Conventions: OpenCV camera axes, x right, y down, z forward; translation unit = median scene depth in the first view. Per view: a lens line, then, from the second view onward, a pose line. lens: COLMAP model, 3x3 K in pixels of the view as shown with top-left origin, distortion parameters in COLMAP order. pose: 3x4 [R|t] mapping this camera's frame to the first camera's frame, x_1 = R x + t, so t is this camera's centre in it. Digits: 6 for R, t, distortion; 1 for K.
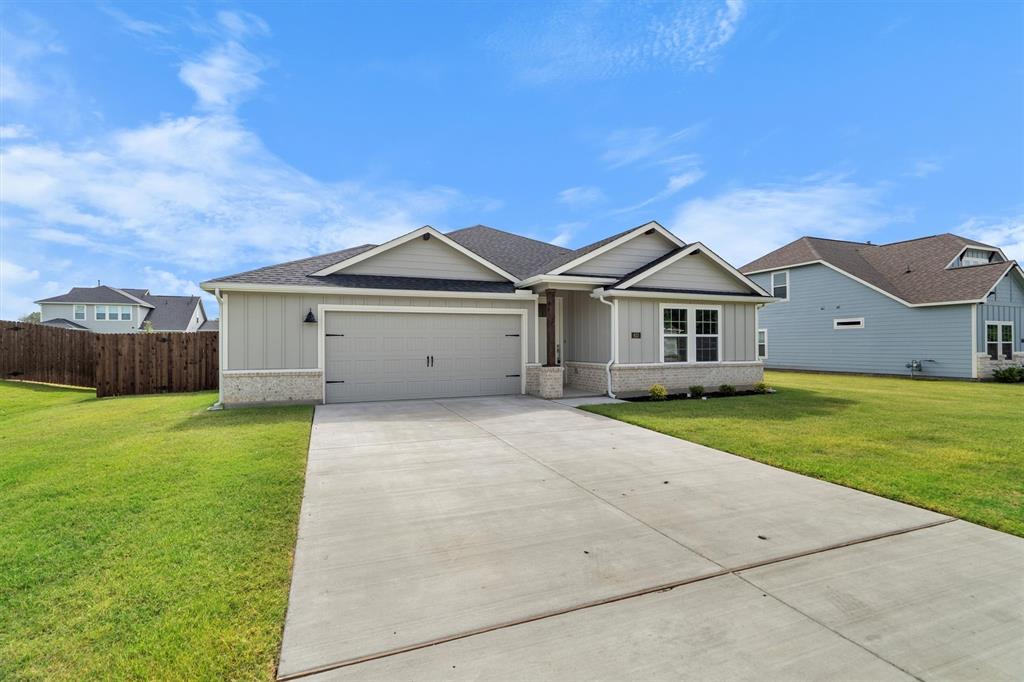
lens RADIAL K [[469.0, 0, 515.1], [0, 469.0, 340.4], [0, 0, 1]] dist [-0.002211, 0.000218]
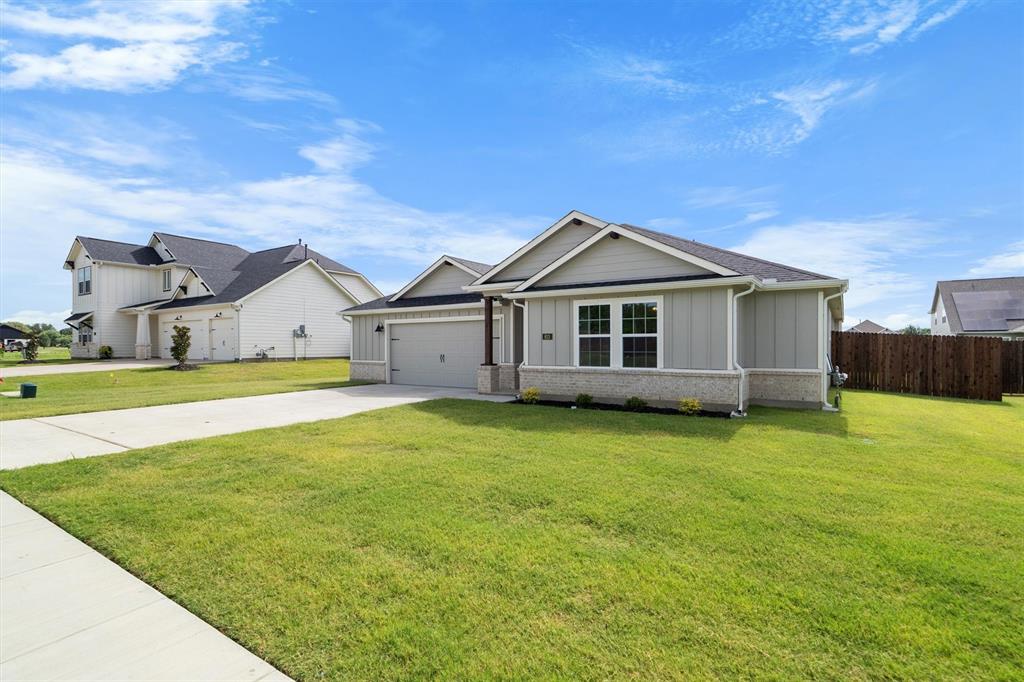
lens RADIAL K [[469.0, 0, 515.1], [0, 469.0, 340.4], [0, 0, 1]] dist [-0.002211, 0.000218]
pose [[0.594056, -0.006293, -0.804399, 0.968606], [0.005593, 0.999978, -0.003693, 0.000122], [0.804404, -0.002305, 0.594078, 0.364545]]
